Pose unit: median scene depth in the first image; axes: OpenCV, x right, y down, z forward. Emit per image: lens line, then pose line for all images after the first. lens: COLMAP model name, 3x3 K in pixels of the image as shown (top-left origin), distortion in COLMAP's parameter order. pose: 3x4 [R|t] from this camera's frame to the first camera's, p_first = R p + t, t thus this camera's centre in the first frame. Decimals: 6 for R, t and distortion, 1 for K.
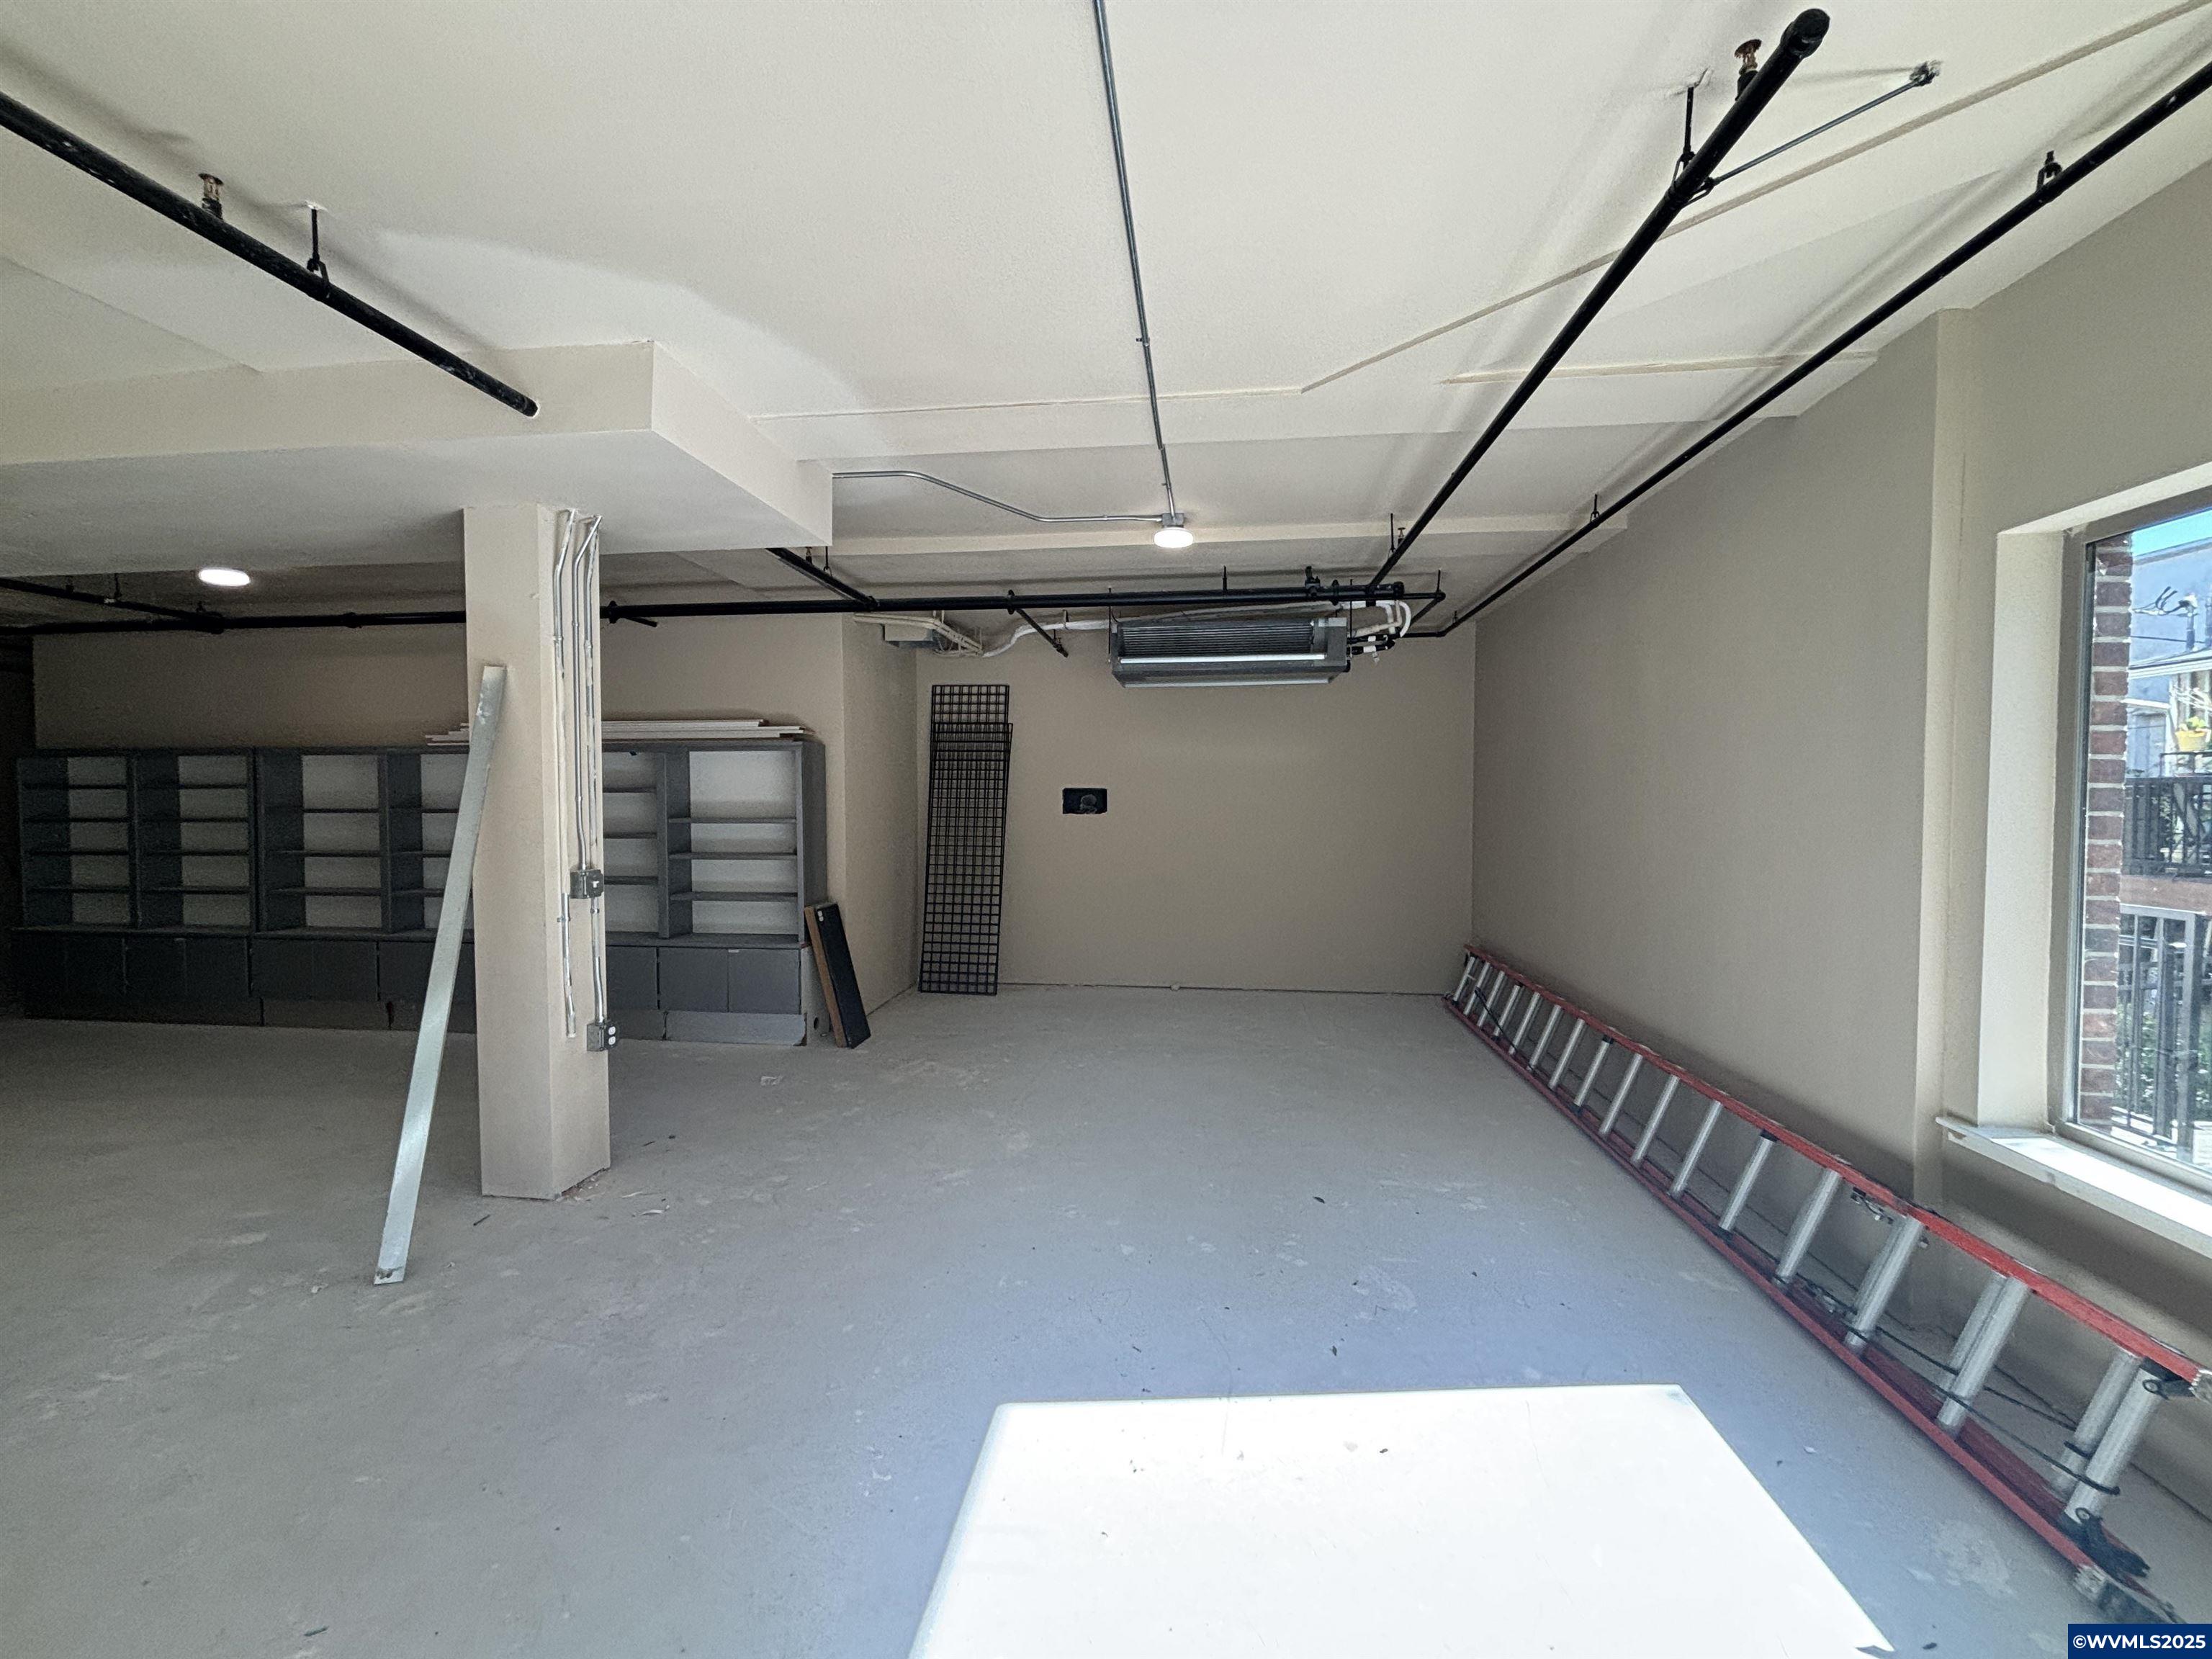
lens RADIAL K [[893.8, 0, 1106.2], [0, 893.8, 824.2], [0, 0, 1]] dist [0.001040, -0.000800]
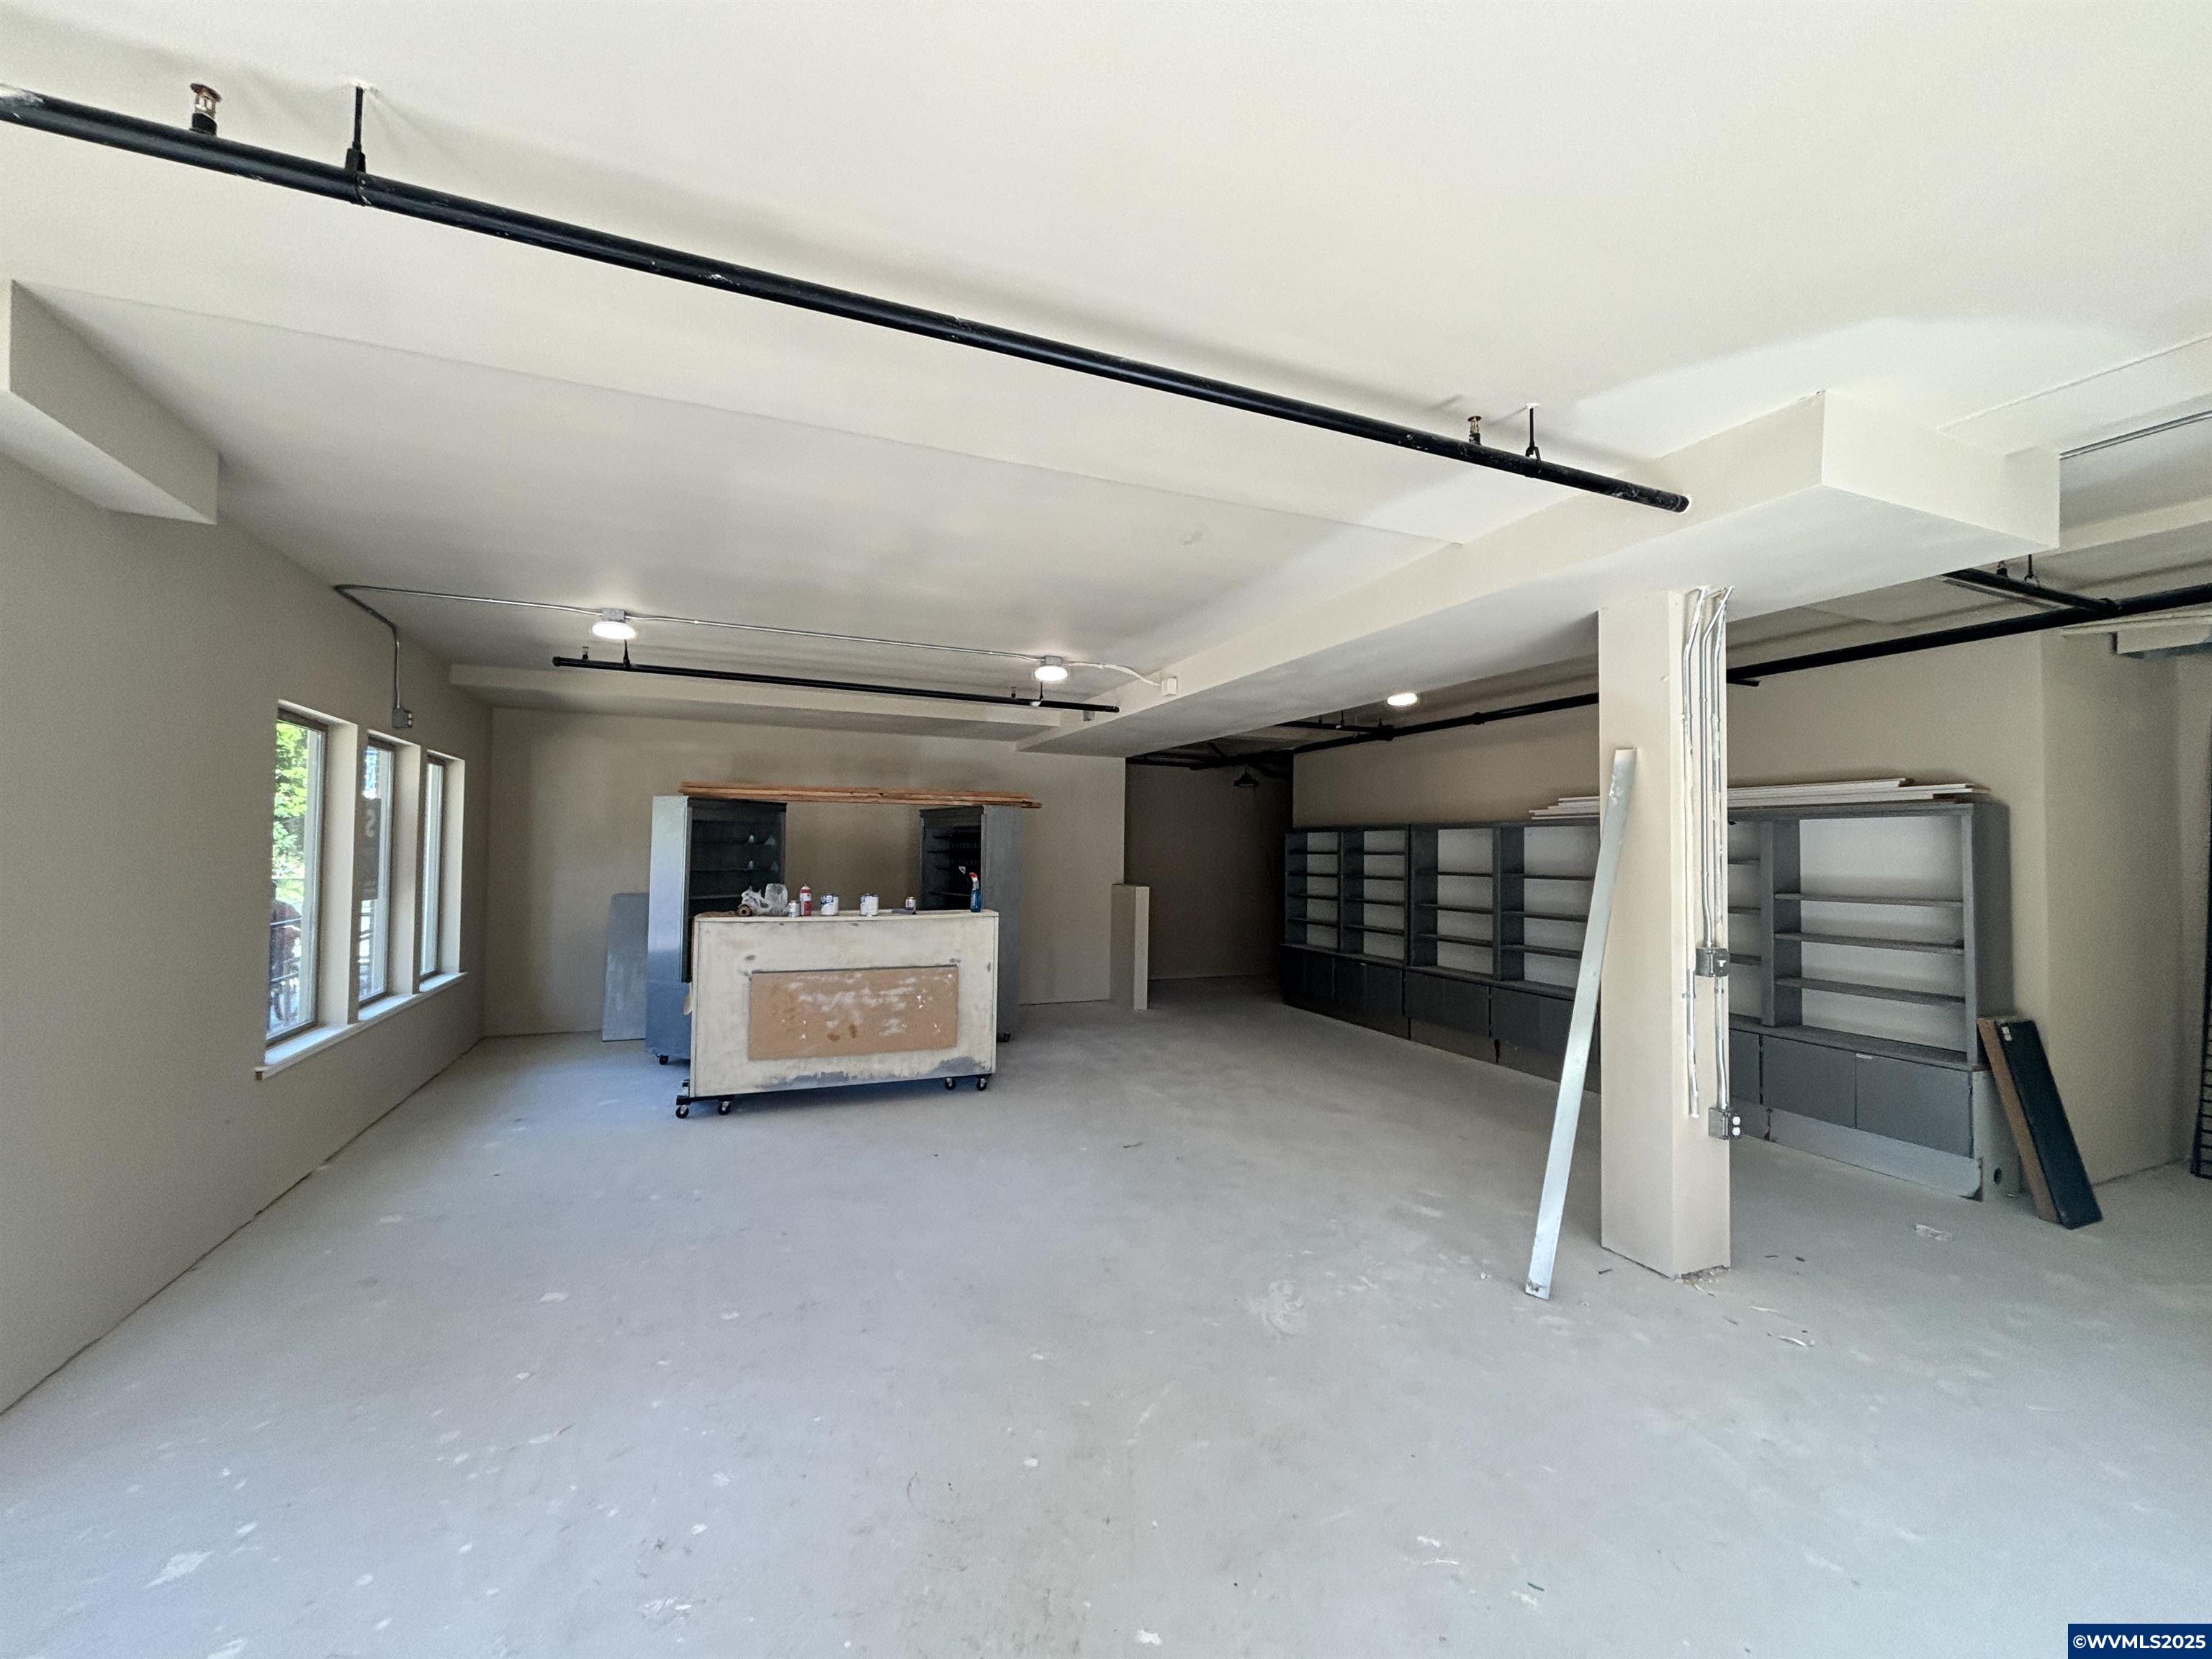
lens RADIAL K [[893.8, 0, 1100.8], [0, 893.8, 824.9], [0, 0, 1]] dist [0.001040, -0.000800]
pose [[0.493104, -0.019314, -0.869756, -0.040023], [-0.041268, 0.998109, -0.045561, -0.007355], [0.868991, 0.058360, 0.491374, -0.045194]]
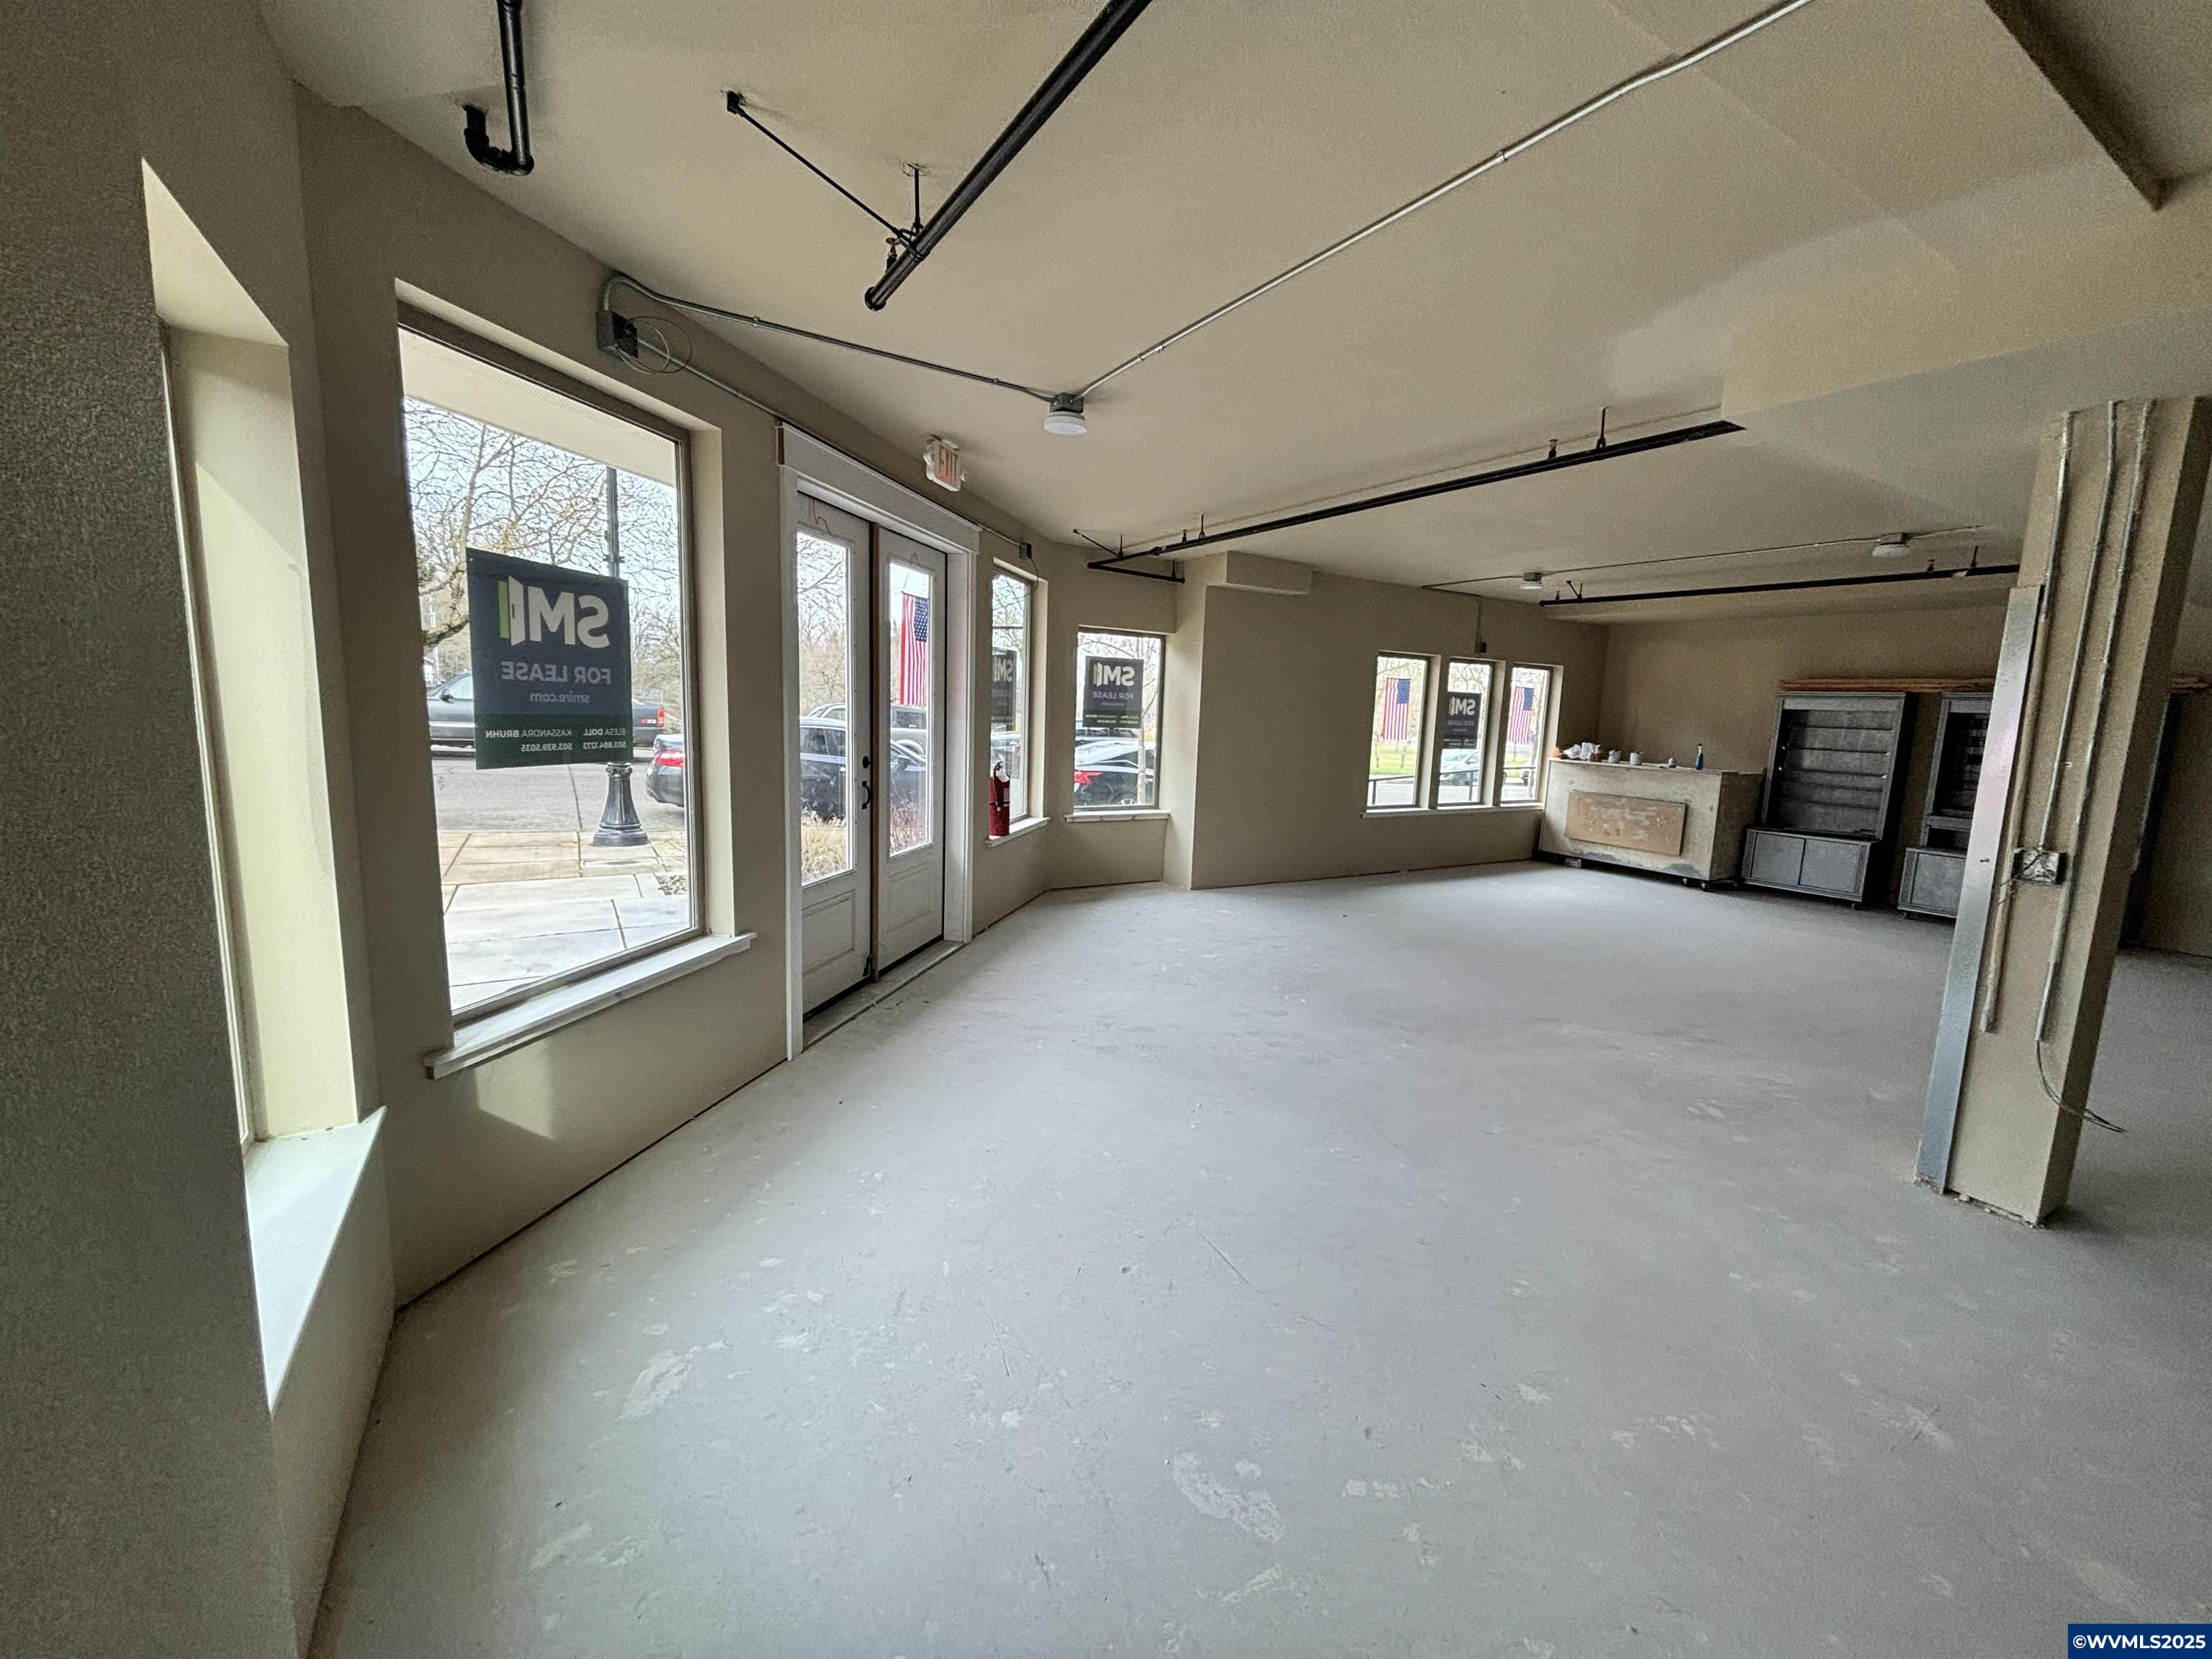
lens RADIAL K [[893.8, 0, 1101.1], [0, 893.8, 823.8], [0, 0, 1]] dist [0.001040, -0.000800]
pose [[-0.790536, 0.056069, -0.609844, 0.420314], [-0.053815, 0.985588, 0.160375, -0.040325], [0.610047, 0.159600, -0.776125, 0.760829]]
